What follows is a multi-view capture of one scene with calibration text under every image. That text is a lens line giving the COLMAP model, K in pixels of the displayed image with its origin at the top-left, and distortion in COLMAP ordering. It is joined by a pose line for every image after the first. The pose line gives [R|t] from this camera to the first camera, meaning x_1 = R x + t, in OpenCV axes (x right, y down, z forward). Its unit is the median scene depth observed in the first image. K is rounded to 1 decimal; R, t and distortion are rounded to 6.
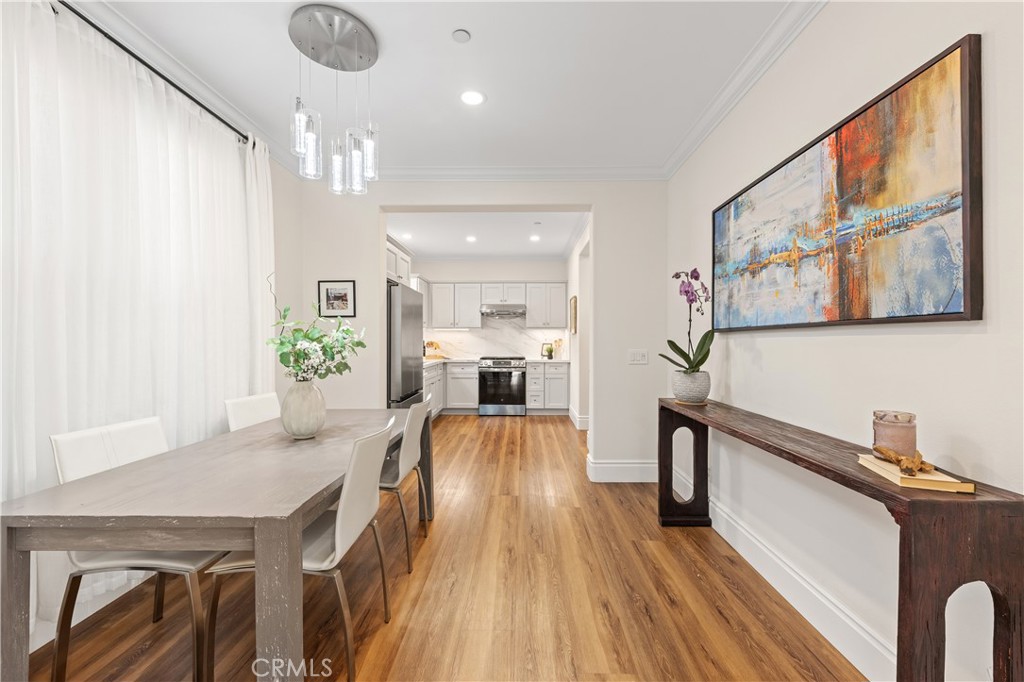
lens RADIAL K [[387.3, 0, 516.0], [0, 387.3, 342.7], [0, 0, 1]] dist [0.001206, -0.000009]
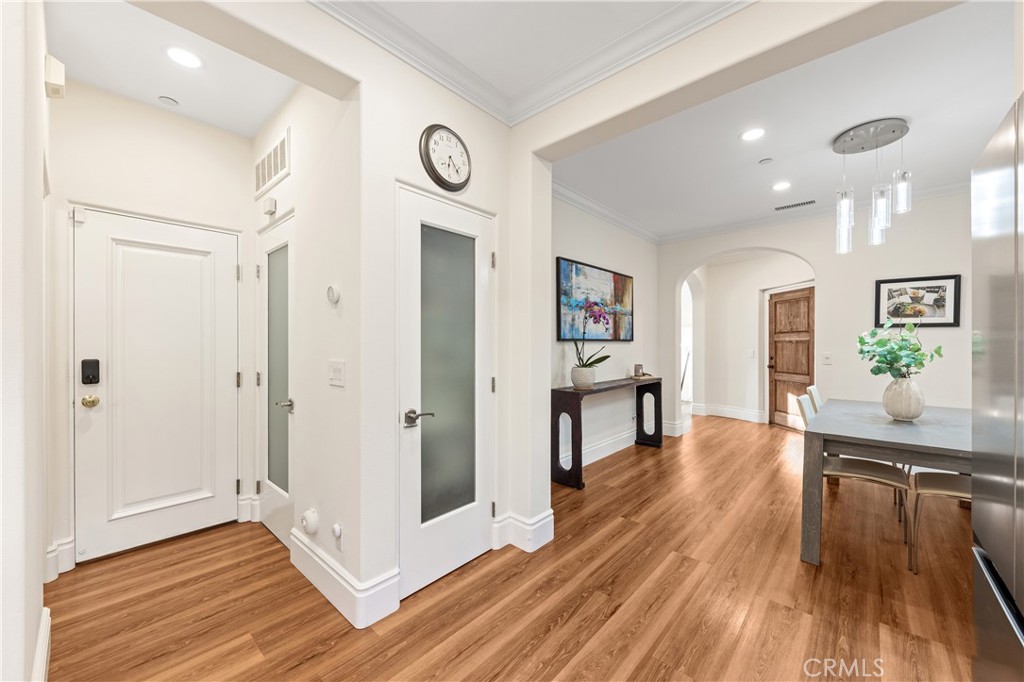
lens RADIAL K [[405.7, 0, 505.7], [0, 405.7, 343.4], [0, 0, 1]] dist [-0.001798, -0.000392]
pose [[-0.745868, 0.003815, 0.666083, -0.125854], [0.004732, 0.999989, -0.000429, -0.005943], [-0.666077, 0.002832, -0.745878, 0.812774]]
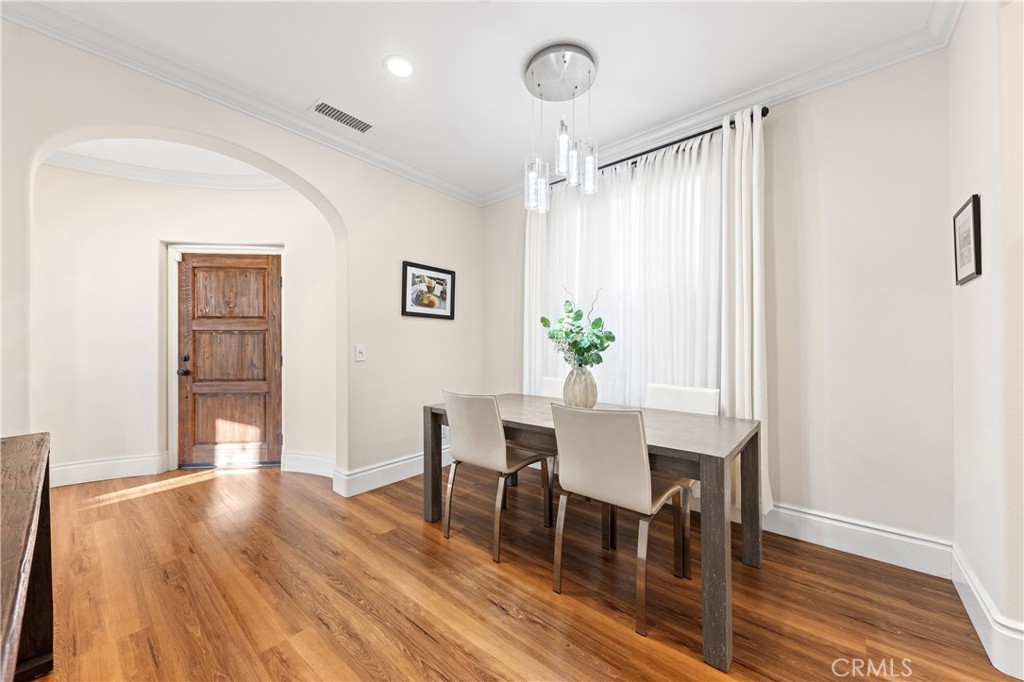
lens RADIAL K [[374.1, 0, 514.3], [0, 374.1, 344.5], [0, 0, 1]] dist [0.012456, -0.006375]
pose [[-0.629389, -0.001277, -0.777090, 0.132439], [0.000462, 0.999998, -0.002018, 0.010195], [0.777090, -0.001629, -0.629387, 0.432669]]
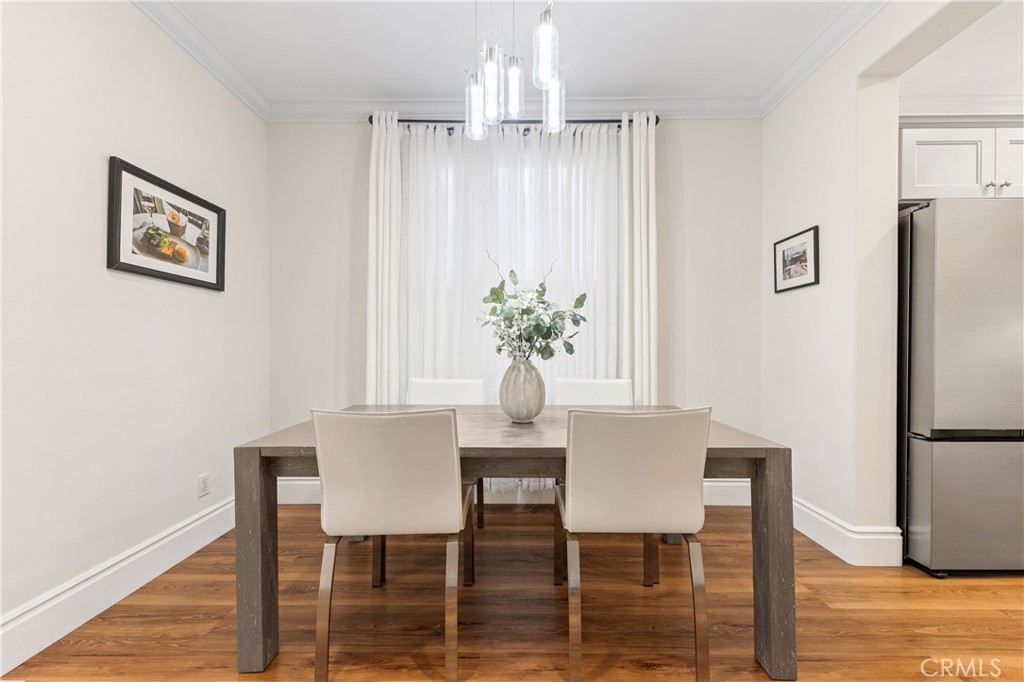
lens RADIAL K [[369.3, 0, 525.4], [0, 369.3, 350.2], [0, 0, 1]] dist [0.021474, -0.005168]
pose [[0.017974, 0.002306, -0.999836, 0.092716], [-0.004441, 0.999988, 0.002227, 0.020879], [0.999829, 0.004400, 0.017984, 0.284758]]
